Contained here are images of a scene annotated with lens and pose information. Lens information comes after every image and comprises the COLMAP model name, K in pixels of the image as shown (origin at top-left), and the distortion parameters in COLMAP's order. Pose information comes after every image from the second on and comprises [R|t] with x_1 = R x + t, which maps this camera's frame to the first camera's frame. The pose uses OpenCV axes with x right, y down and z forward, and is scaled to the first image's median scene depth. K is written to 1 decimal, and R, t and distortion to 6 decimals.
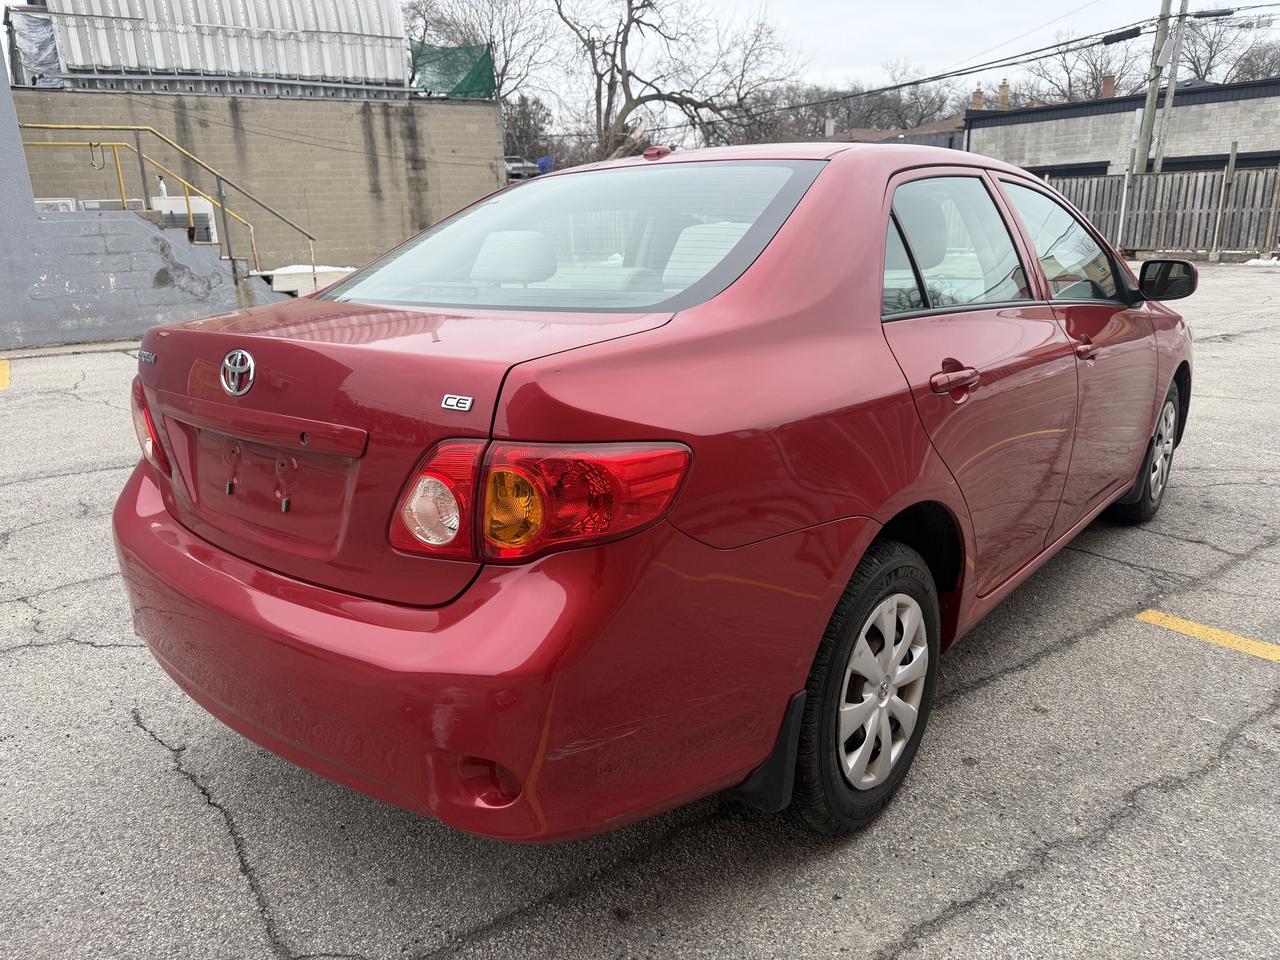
lens RADIAL K [[930.8, 0, 636.2], [0, 930.8, 484.2], [0, 0, 1]] dist [0.003816, -0.003416]
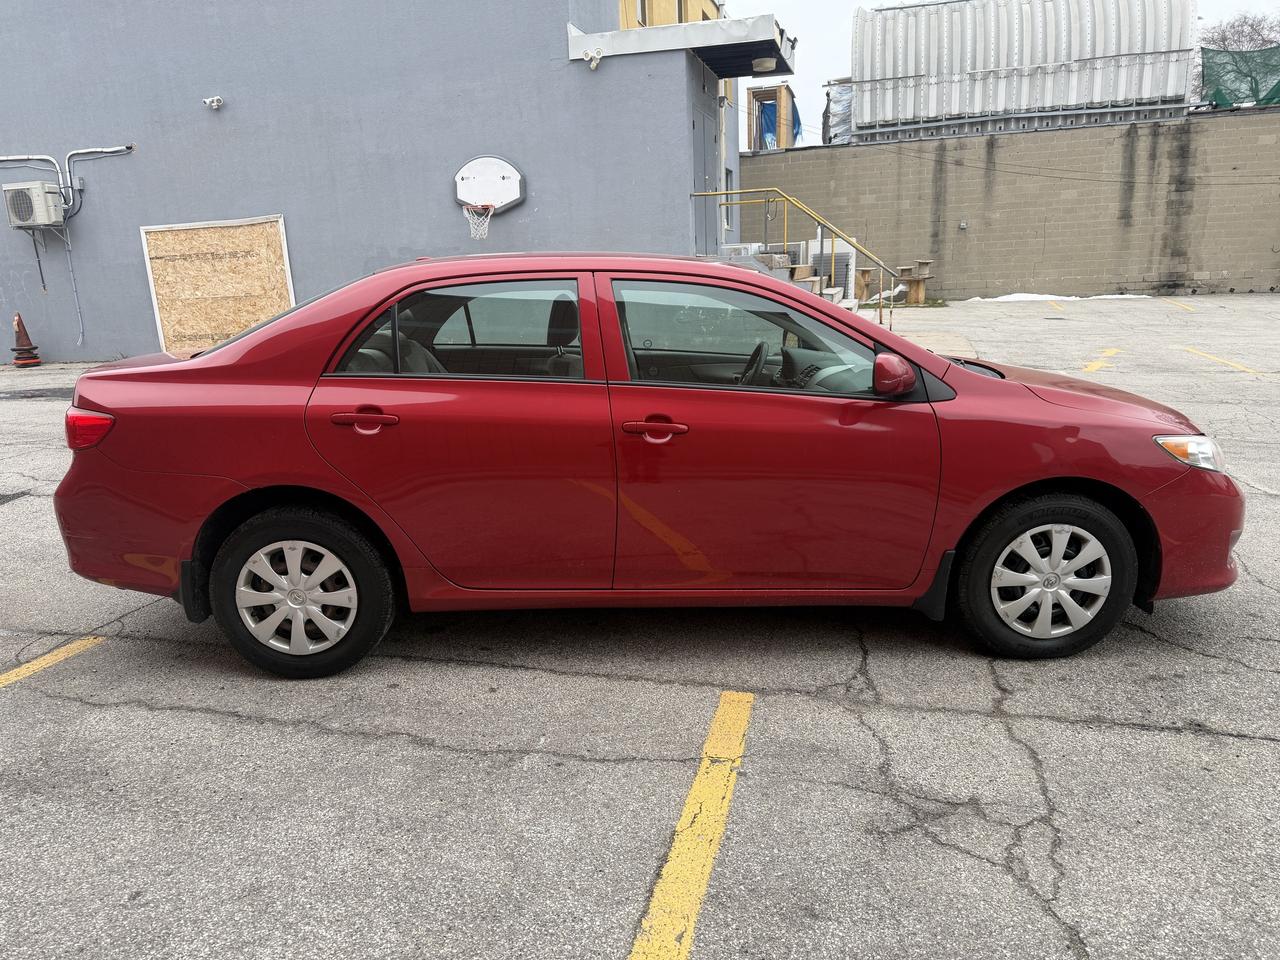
lens RADIAL K [[930.8, 0, 636.2], [0, 930.8, 484.2], [0, 0, 1]] dist [0.003816, -0.003416]
pose [[0.657200, 0.173543, -0.733465, 0.142584], [-0.188089, 0.980106, 0.063368, -0.015881], [0.729870, 0.096312, 0.676767, 0.023255]]
